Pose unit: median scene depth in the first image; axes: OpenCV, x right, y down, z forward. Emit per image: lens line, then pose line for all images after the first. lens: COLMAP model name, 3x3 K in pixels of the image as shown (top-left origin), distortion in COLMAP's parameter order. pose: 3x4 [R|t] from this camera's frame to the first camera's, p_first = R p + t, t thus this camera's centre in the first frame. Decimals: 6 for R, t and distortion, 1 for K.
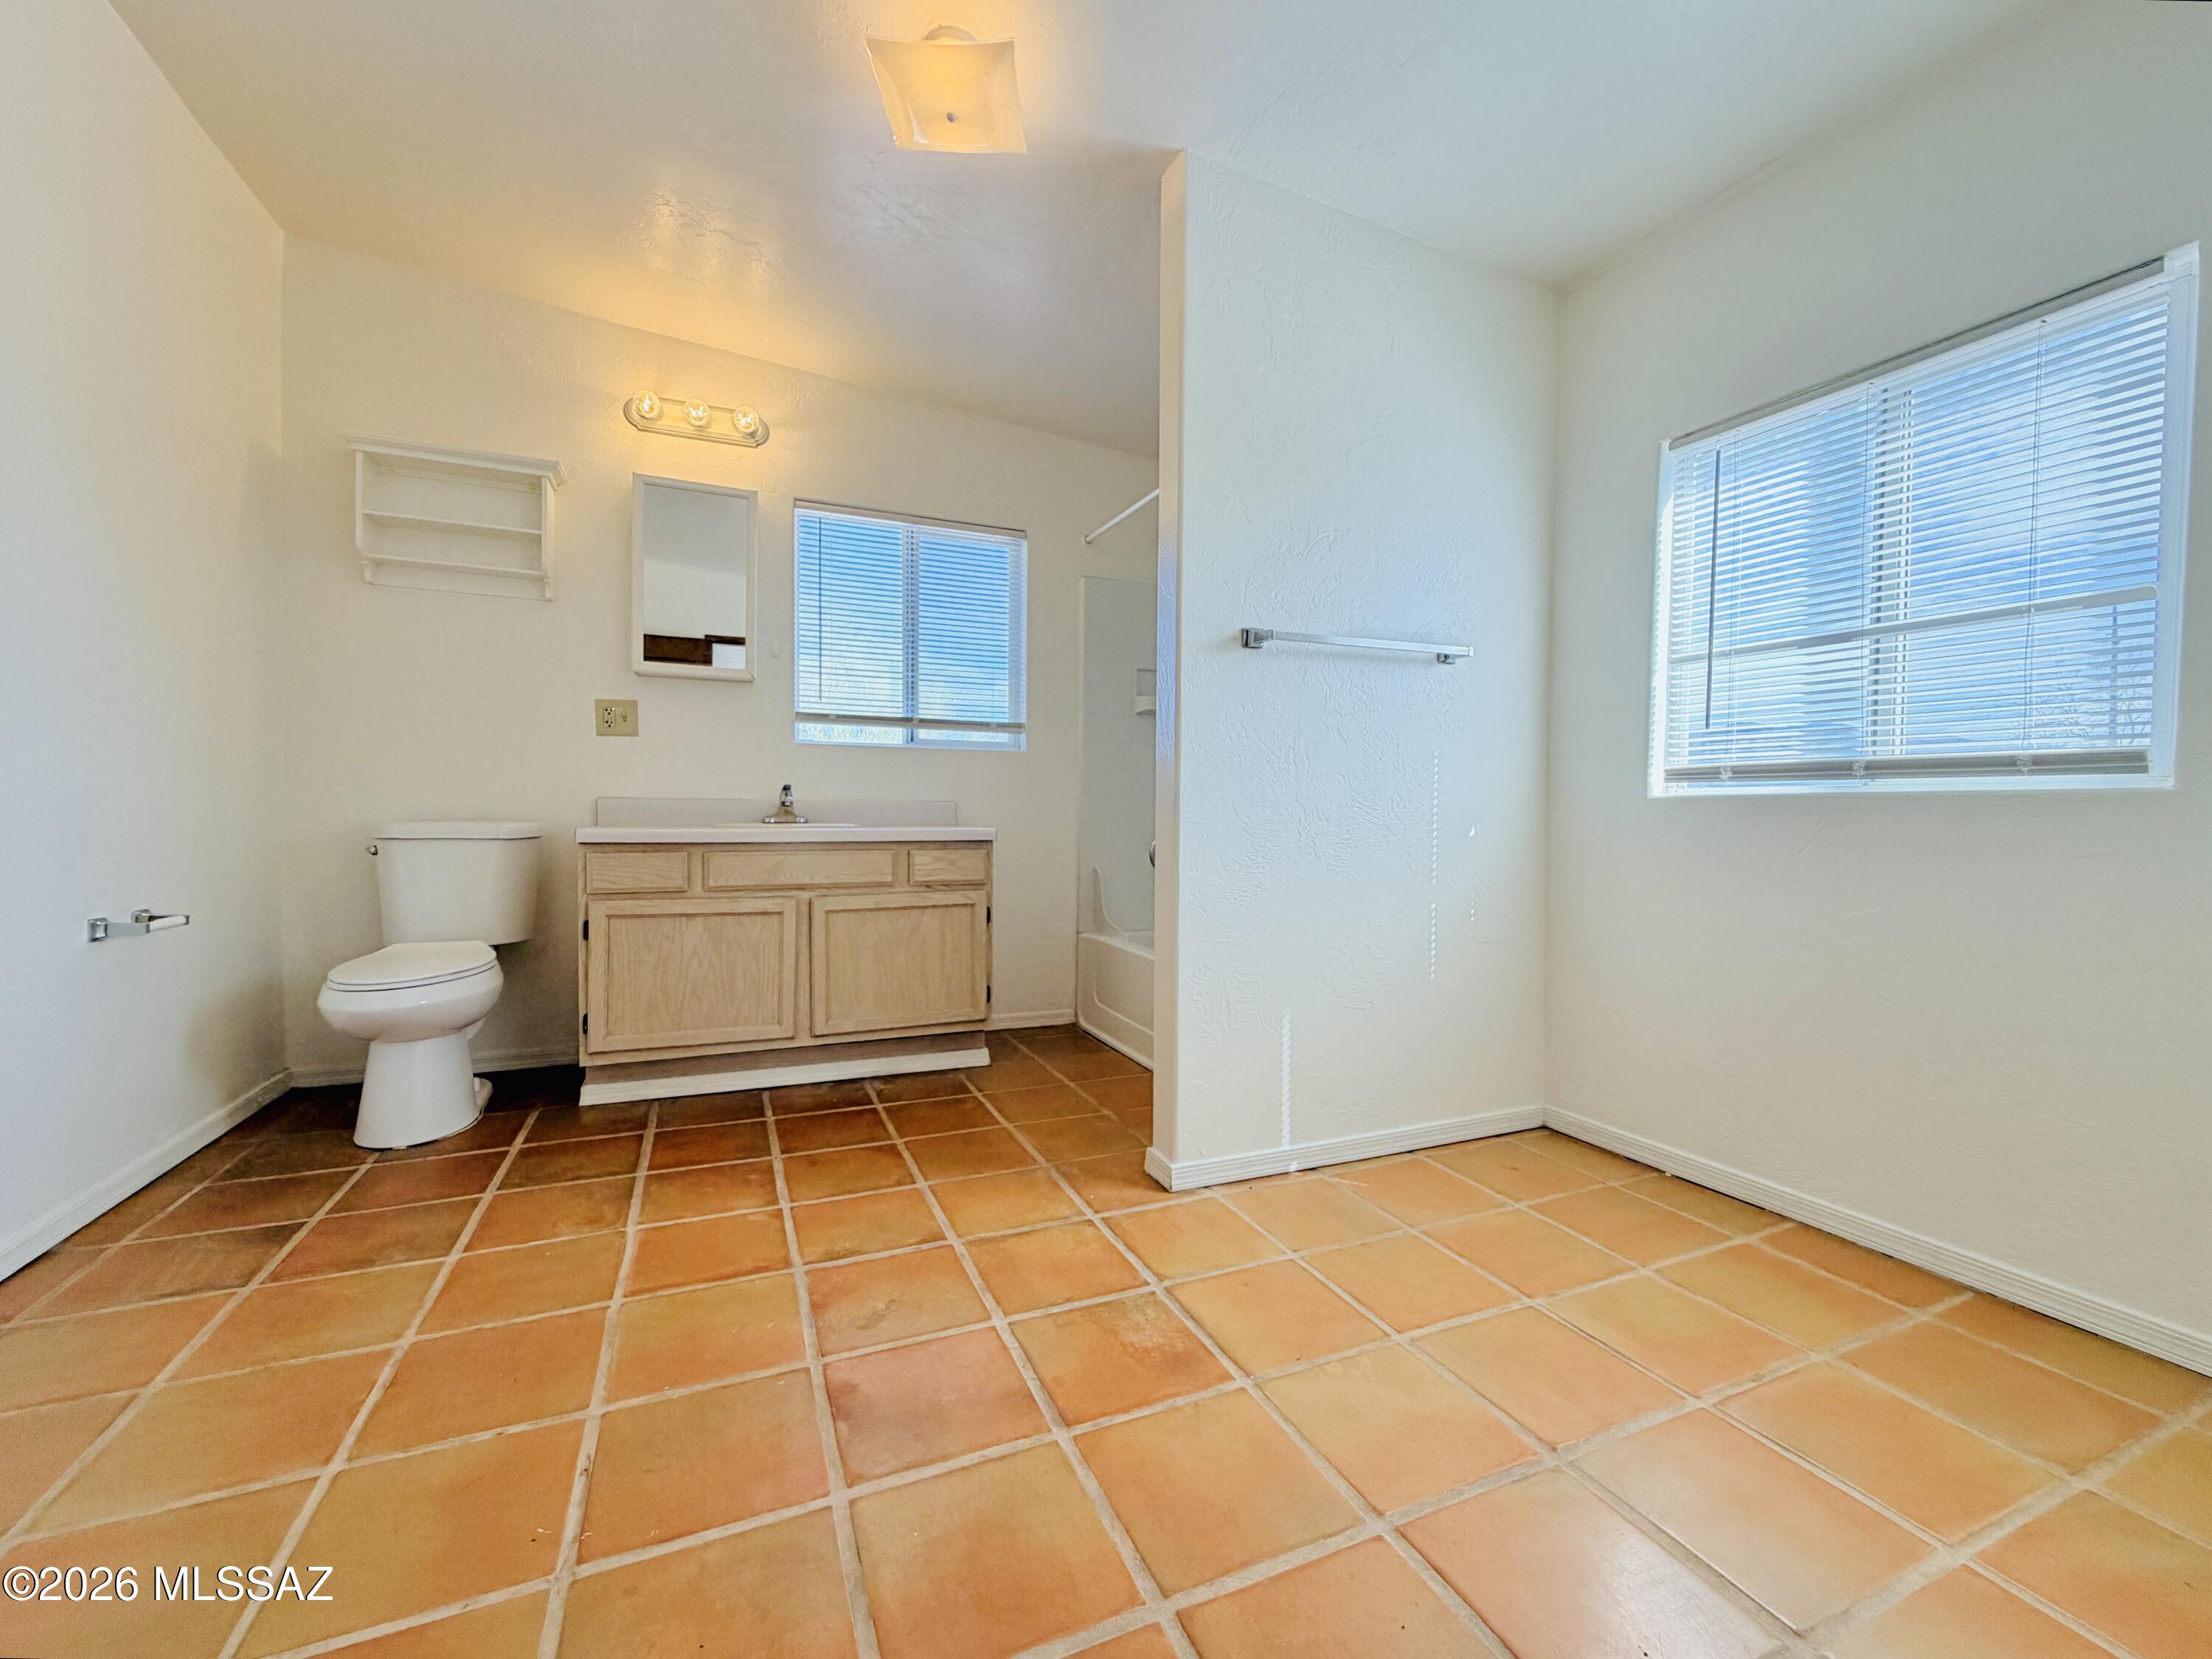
lens RADIAL K [[879.6, 0, 1099.9], [0, 879.6, 829.6], [0, 0, 1]] dist [-0.011370, -0.000318]
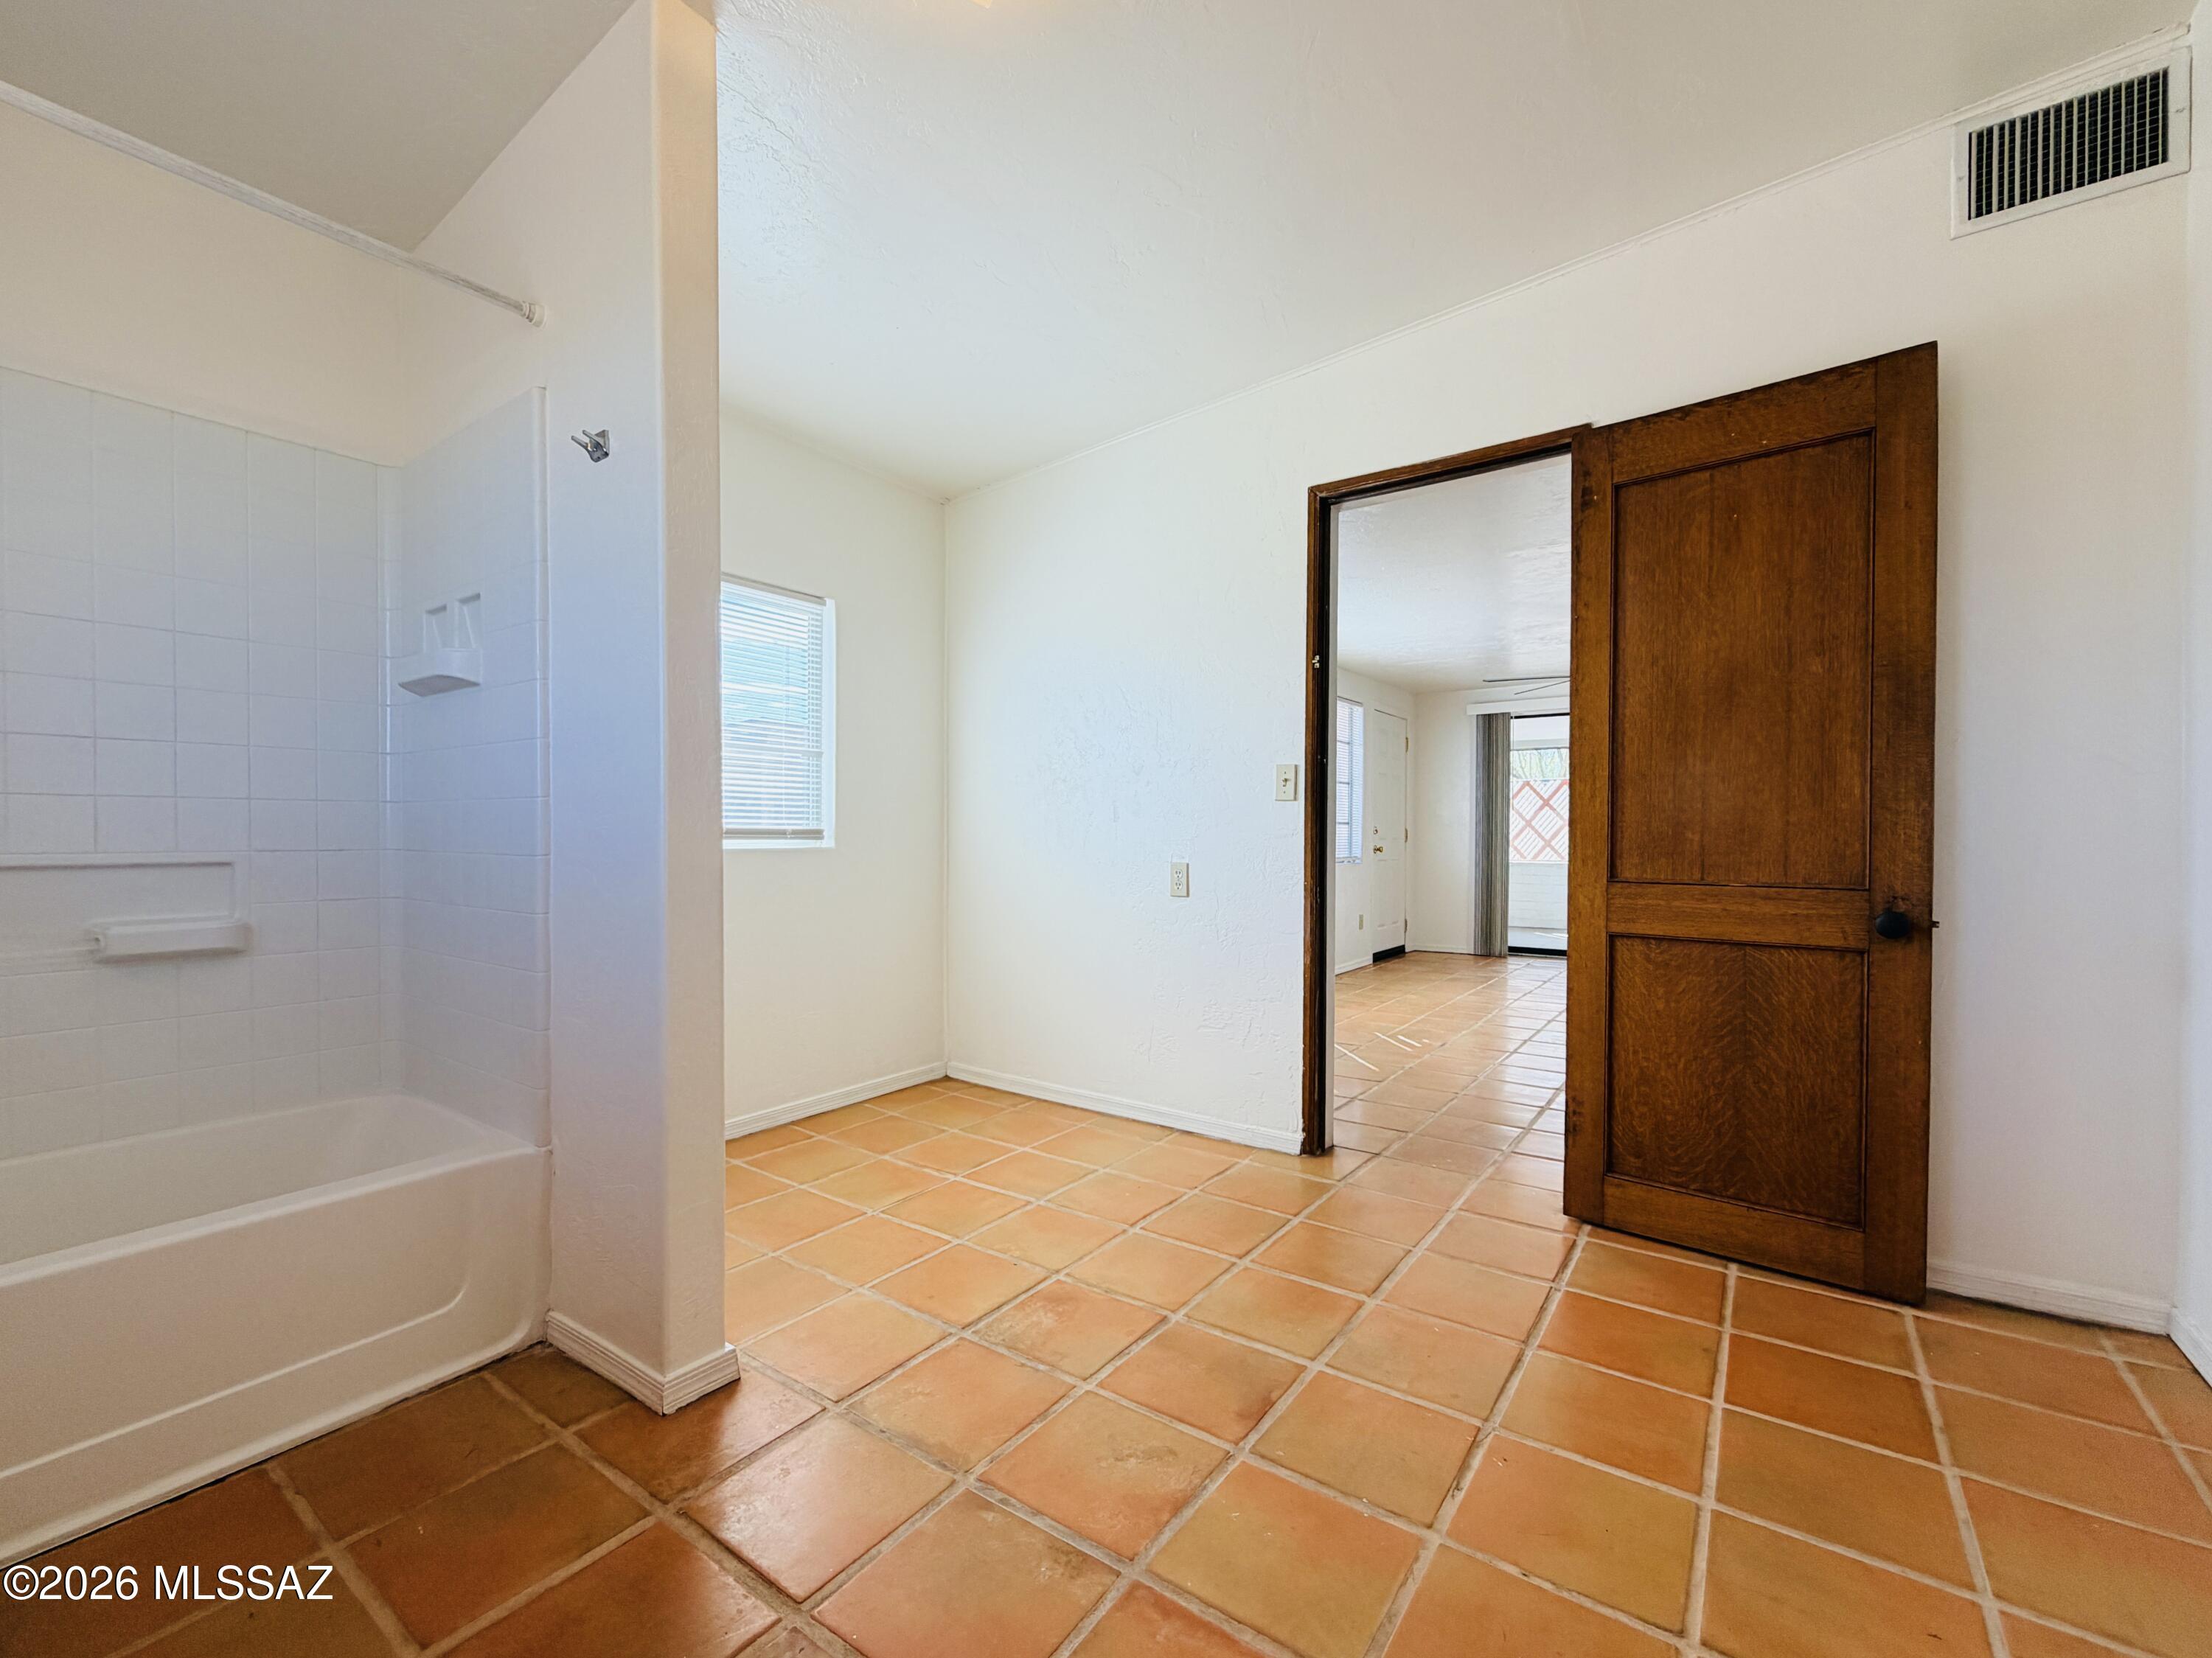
lens RADIAL K [[879.5, 0, 1105.0], [0, 879.5, 835.3], [0, 0, 1]] dist [-0.011370, -0.000318]
pose [[-0.489312, -0.011360, 0.872035, -1.034589], [0.012604, 0.999719, 0.020096, -0.113990], [-0.872018, 0.020825, -0.489031, 1.491521]]
